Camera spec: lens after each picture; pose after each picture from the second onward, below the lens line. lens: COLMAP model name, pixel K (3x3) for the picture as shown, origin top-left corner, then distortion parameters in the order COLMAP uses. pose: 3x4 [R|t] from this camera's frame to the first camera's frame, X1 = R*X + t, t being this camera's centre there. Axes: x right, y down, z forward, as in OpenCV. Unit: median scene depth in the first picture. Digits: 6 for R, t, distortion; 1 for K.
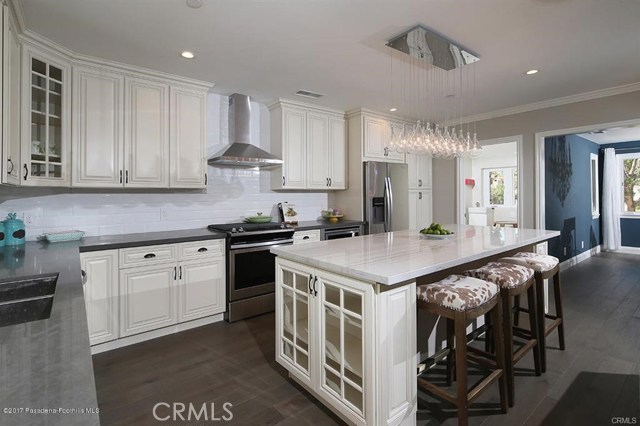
lens RADIAL K [[310.3, 0, 321.2], [0, 310.3, 190.9], [0, 0, 1]] dist [0.001536, -0.000824]
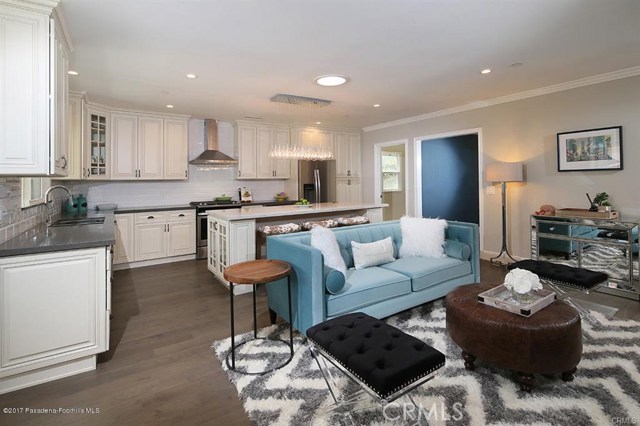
lens RADIAL K [[310.3, 0, 313.1], [0, 310.3, 173.8], [0, 0, 1]] dist [0.001536, -0.000824]
pose [[0.995834, -0.010697, -0.090554, 0.513351], [0.009643, 0.999881, -0.012071, -0.012881], [0.090672, 0.011147, 0.995818, -0.662468]]
